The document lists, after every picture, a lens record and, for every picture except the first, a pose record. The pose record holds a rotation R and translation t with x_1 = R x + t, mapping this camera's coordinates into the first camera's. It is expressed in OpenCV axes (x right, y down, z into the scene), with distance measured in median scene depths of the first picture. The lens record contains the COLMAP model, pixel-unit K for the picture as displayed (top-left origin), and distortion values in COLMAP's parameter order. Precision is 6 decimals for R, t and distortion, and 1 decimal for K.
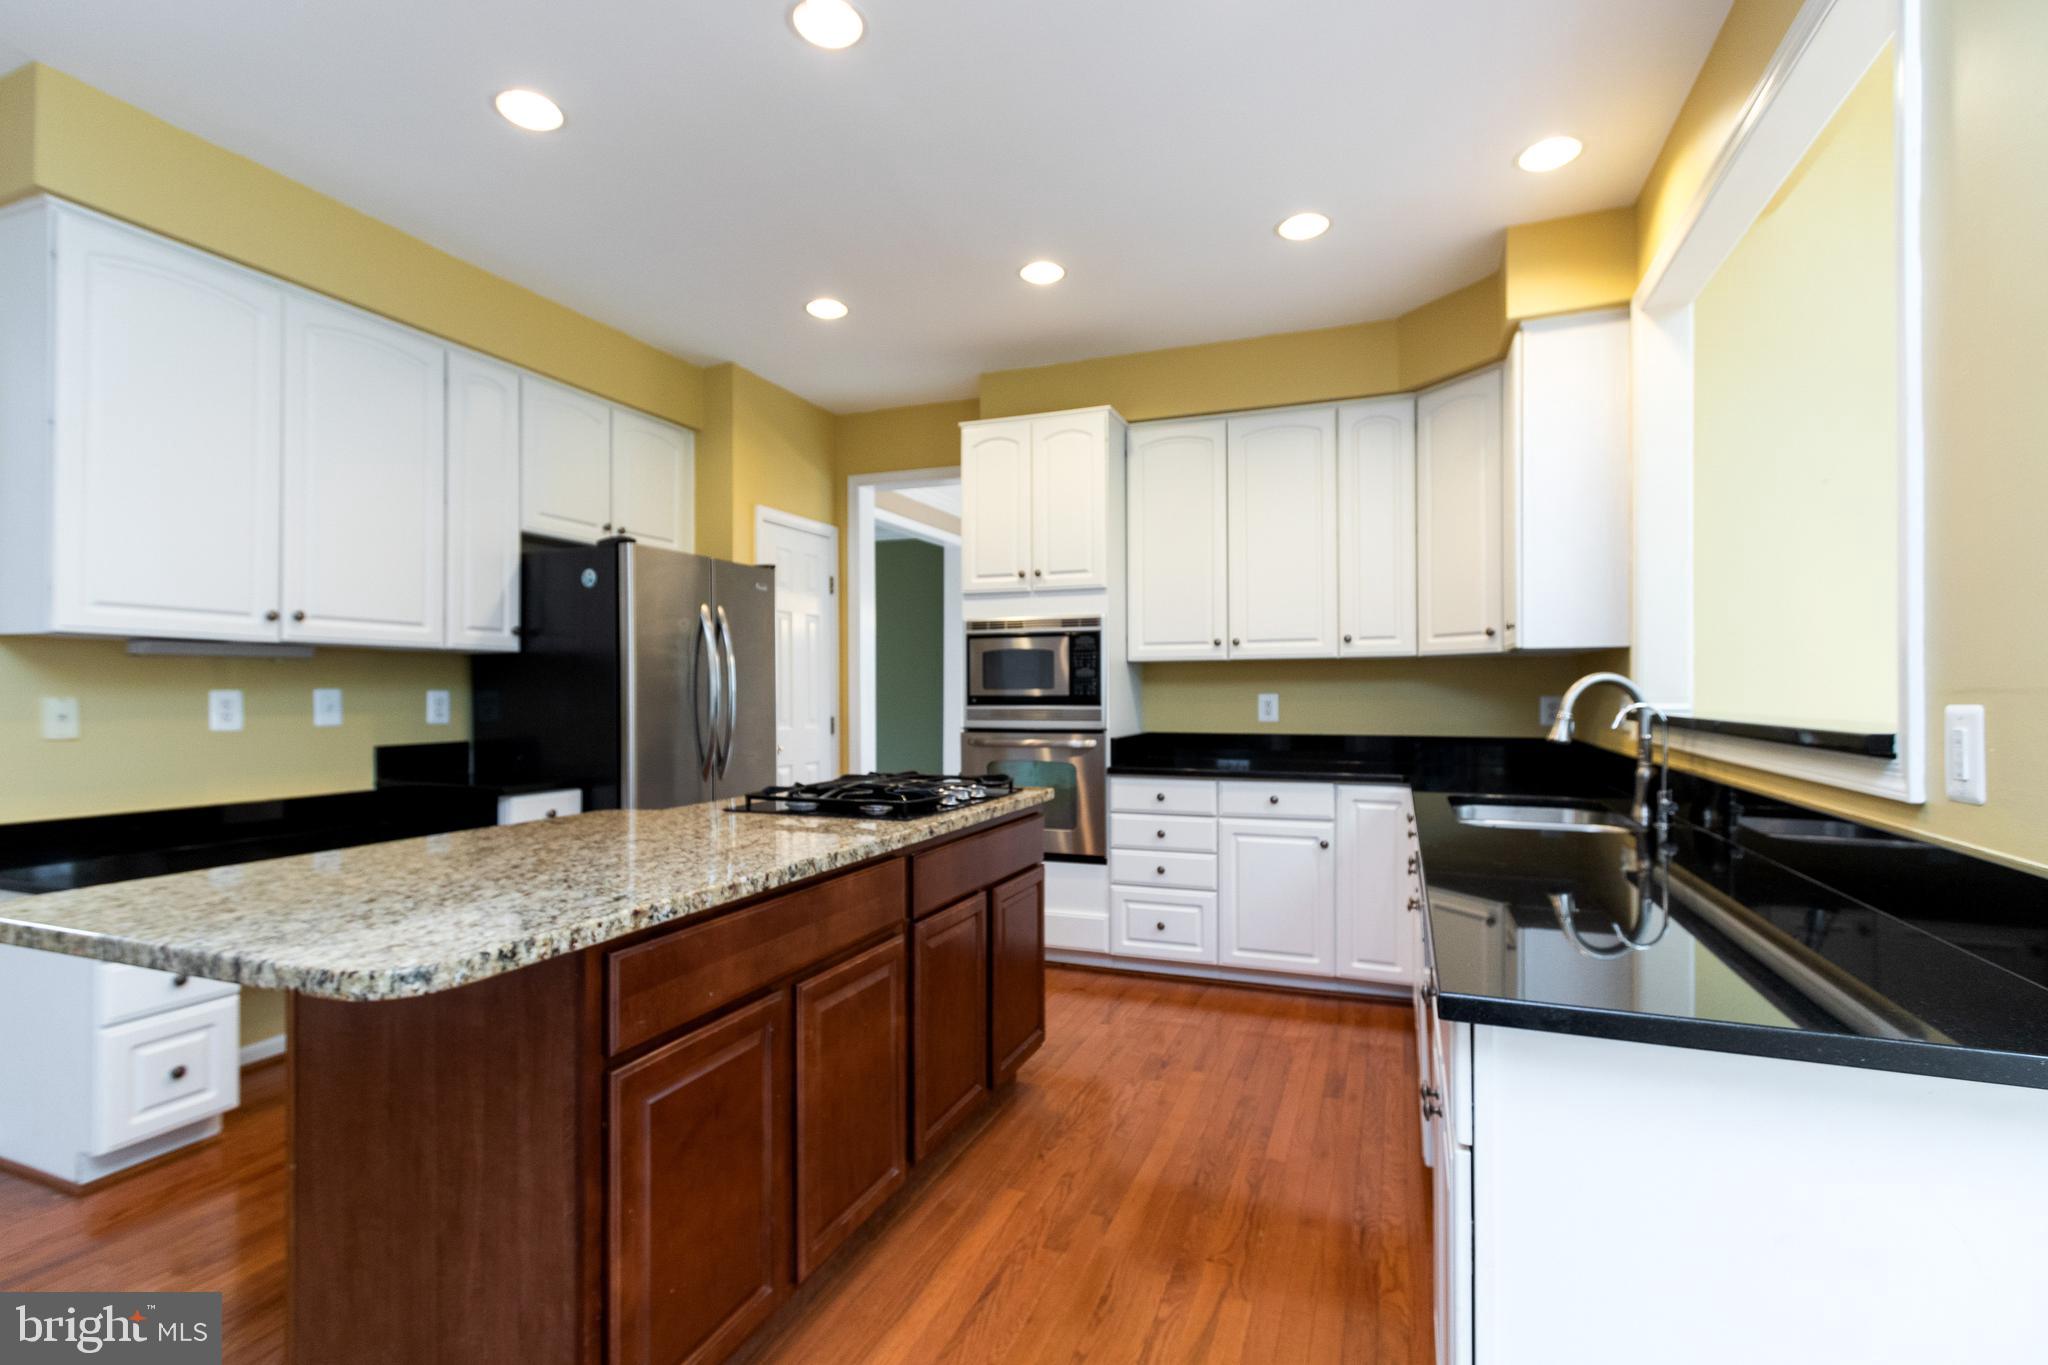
lens RADIAL K [[970.4, 0, 1019.7], [0, 970.4, 690.2], [0, 0, 1]] dist [0.009857, -0.001312]
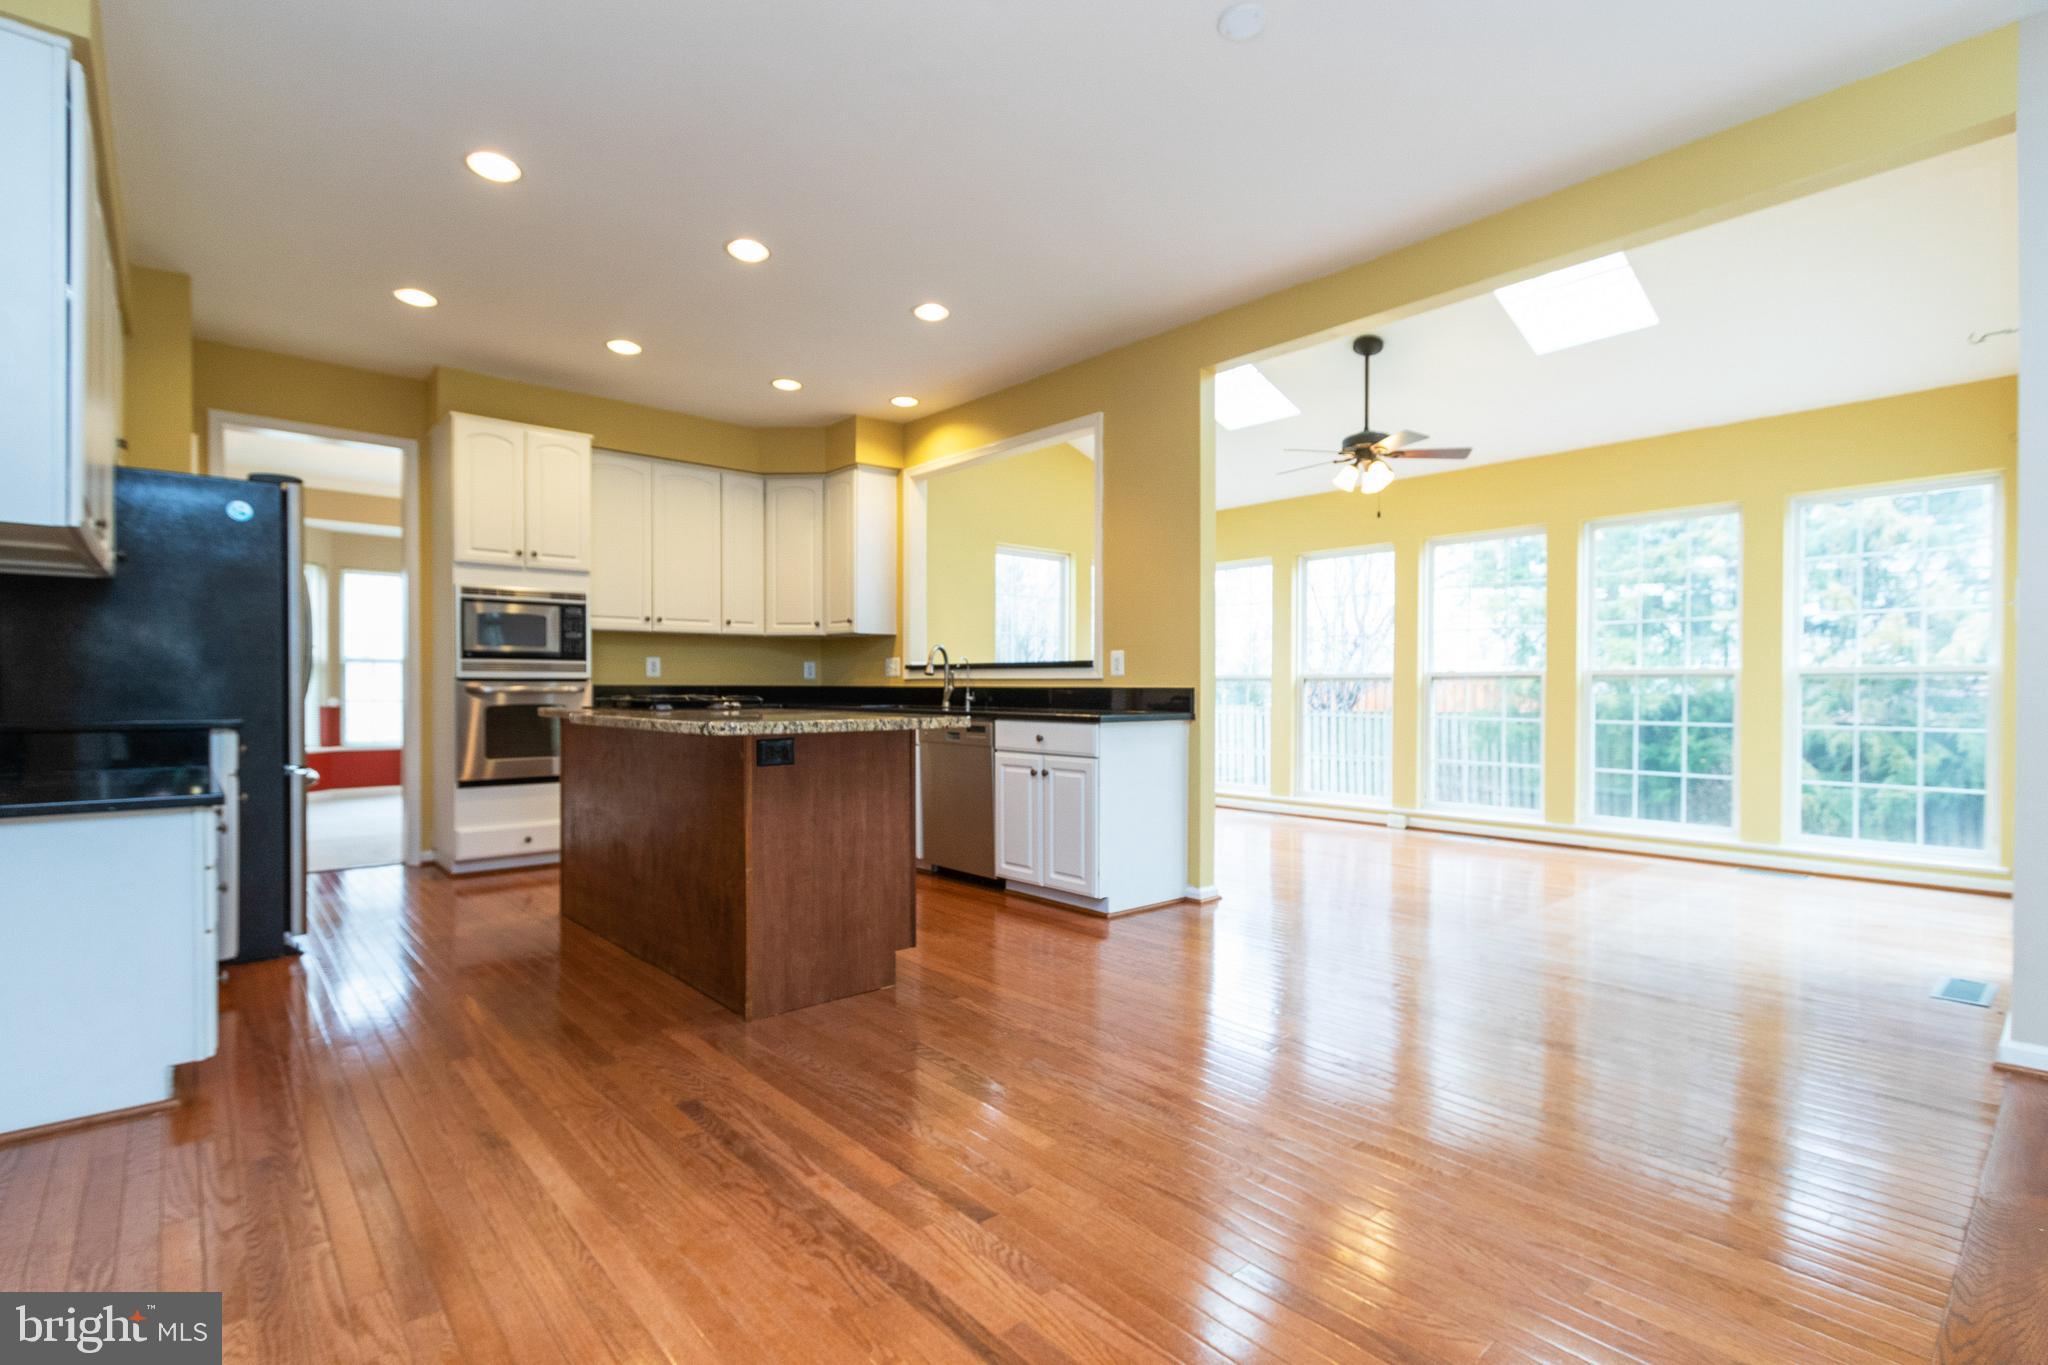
lens RADIAL K [[970.4, 0, 1012.8], [0, 970.4, 692.9], [0, 0, 1]] dist [0.009857, -0.001312]
pose [[0.449002, -0.001678, 0.893529, -0.833129], [-0.001858, 0.999994, 0.002812, 0.054382], [-0.893529, -0.002923, 0.448997, -0.111167]]
